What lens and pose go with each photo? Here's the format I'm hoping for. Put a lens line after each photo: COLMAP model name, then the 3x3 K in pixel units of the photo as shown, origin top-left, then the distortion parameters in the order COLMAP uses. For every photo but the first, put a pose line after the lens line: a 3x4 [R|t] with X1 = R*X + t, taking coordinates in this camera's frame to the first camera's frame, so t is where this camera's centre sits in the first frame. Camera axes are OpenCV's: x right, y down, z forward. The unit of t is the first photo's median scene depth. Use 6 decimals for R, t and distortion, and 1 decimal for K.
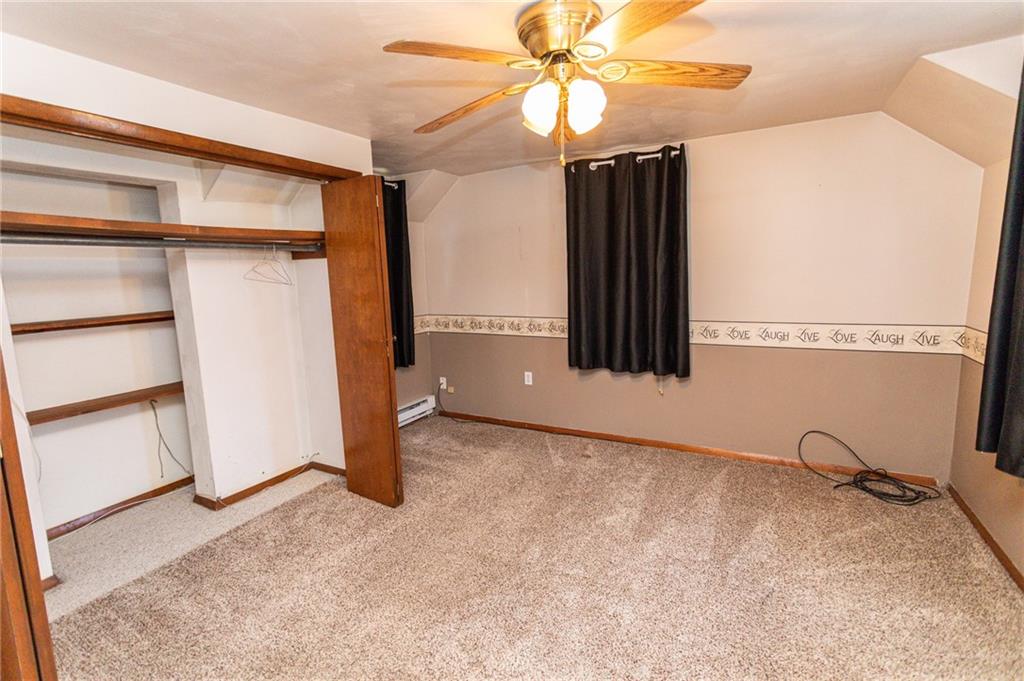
lens RADIAL K [[487.7, 0, 504.3], [0, 487.7, 337.5], [0, 0, 1]] dist [0.000227, 0.000717]
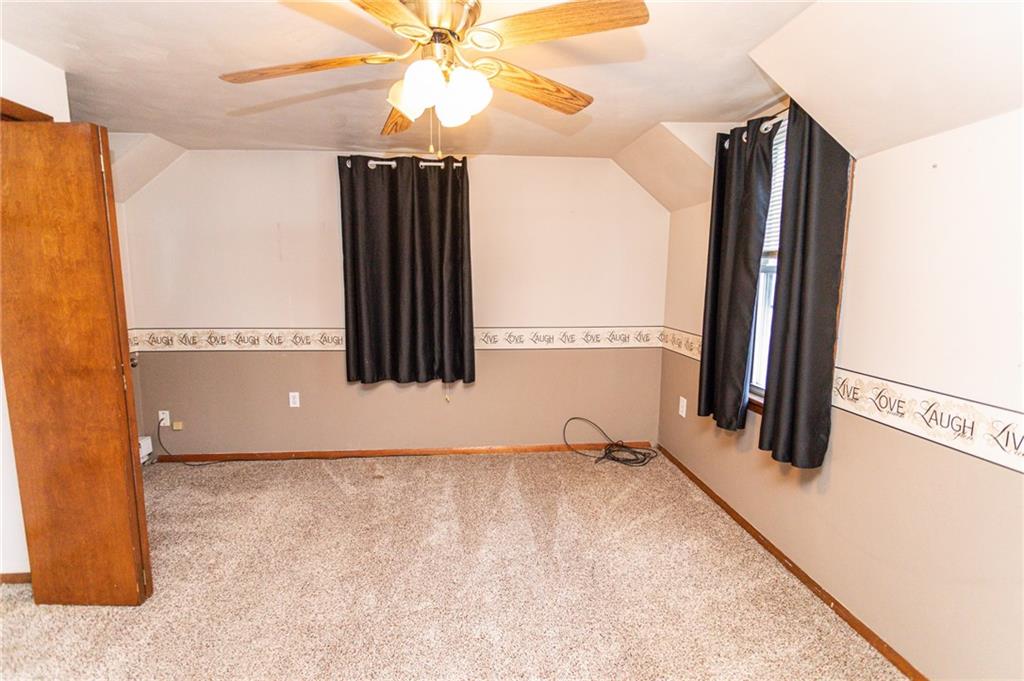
lens RADIAL K [[487.7, 0, 504.3], [0, 487.7, 337.5], [0, 0, 1]] dist [0.000227, 0.000717]
pose [[0.823996, -0.036295, 0.565432, -0.165286], [0.046135, 0.998930, -0.003110, -0.007286], [-0.564714, 0.028649, 0.824789, 0.109327]]
